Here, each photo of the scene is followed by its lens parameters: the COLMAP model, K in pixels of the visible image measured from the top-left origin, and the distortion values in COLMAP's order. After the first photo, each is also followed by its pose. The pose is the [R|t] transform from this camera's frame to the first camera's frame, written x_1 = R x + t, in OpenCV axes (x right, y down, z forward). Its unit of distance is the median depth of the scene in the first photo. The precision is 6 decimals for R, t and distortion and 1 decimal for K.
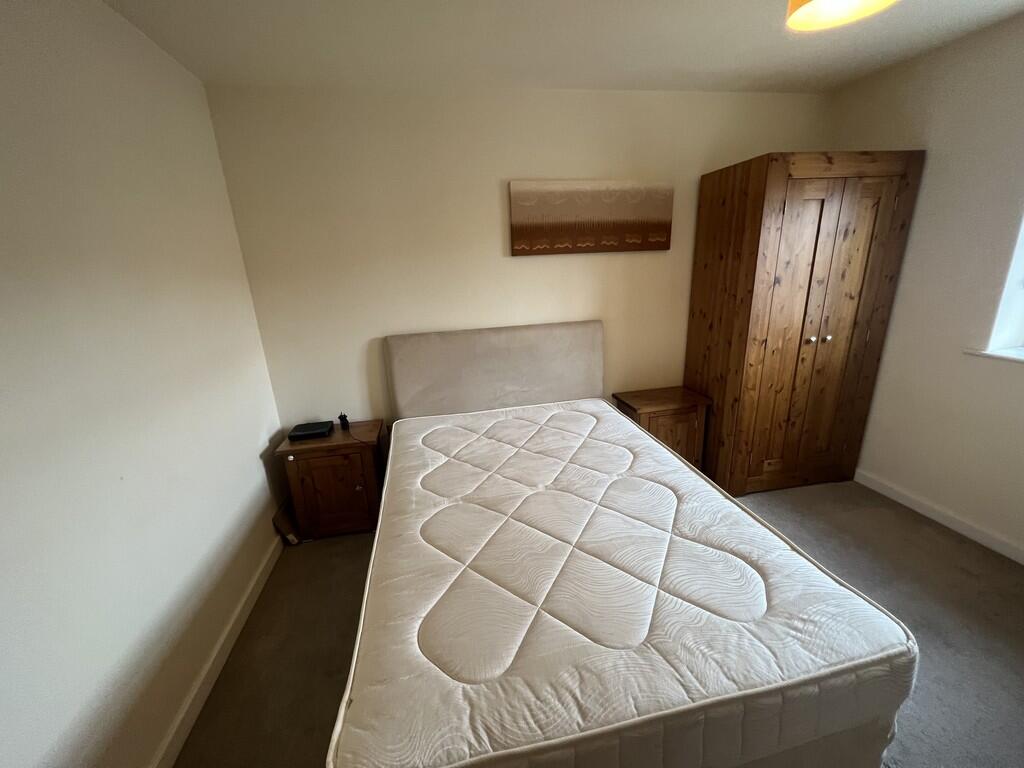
lens RADIAL K [[407.5, 0, 509.1], [0, 407.5, 383.0], [0, 0, 1]] dist [-0.003542, 0.000679]
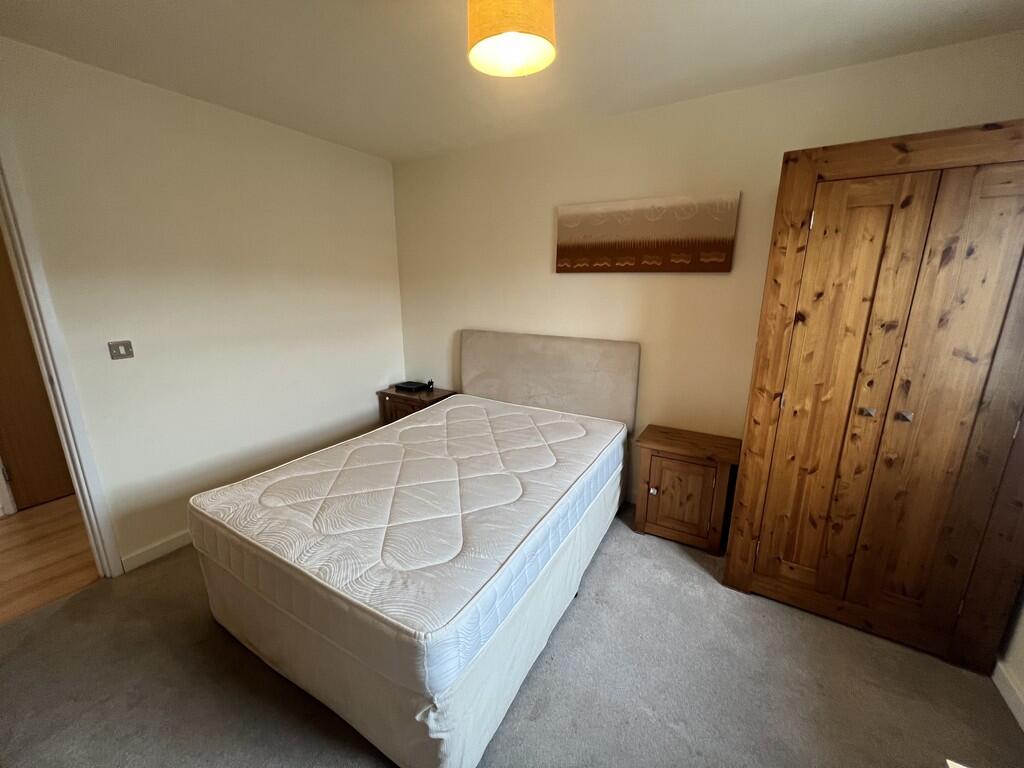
lens RADIAL K [[407.5, 0, 510.2], [0, 407.5, 382.8], [0, 0, 1]] dist [-0.003542, 0.000679]
pose [[0.742765, 0.205500, -0.637236, 0.706920], [-0.224888, 0.973015, 0.051654, -0.050296], [0.630655, 0.104940, 0.768935, 0.099491]]
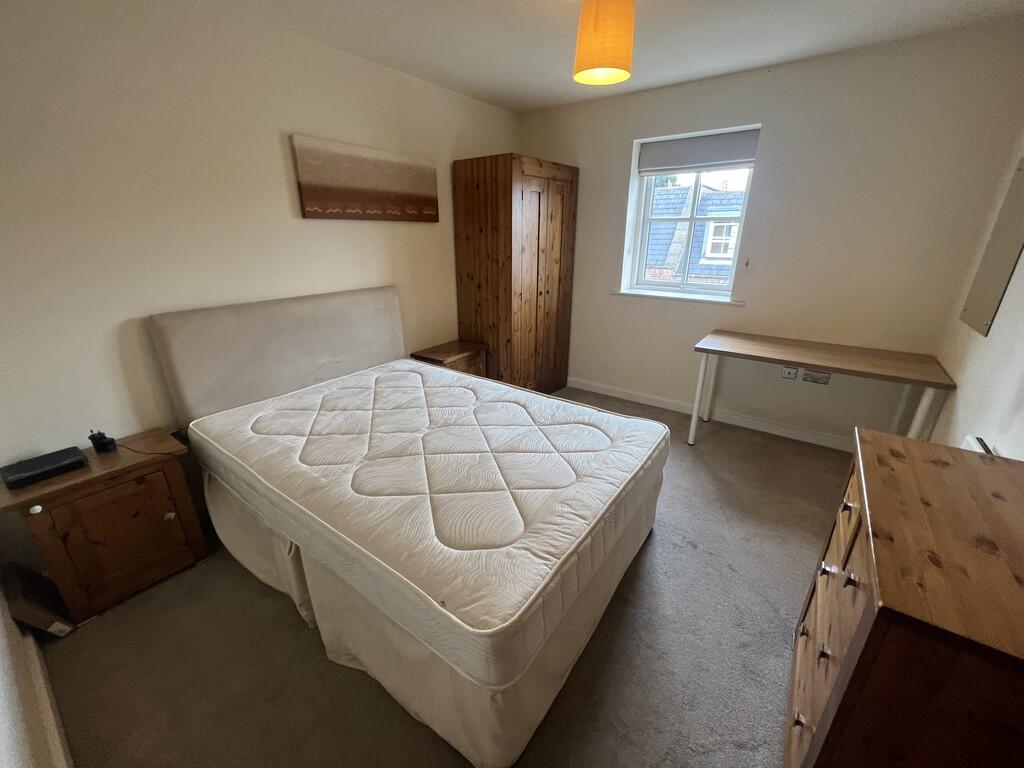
lens RADIAL K [[407.5, 0, 508.4], [0, 407.5, 382.8], [0, 0, 1]] dist [-0.003542, 0.000679]
pose [[0.734899, -0.192608, 0.650250, -0.337711], [0.163236, 0.980870, 0.106054, 0.036224], [-0.658238, 0.028205, 0.752281, 0.004098]]
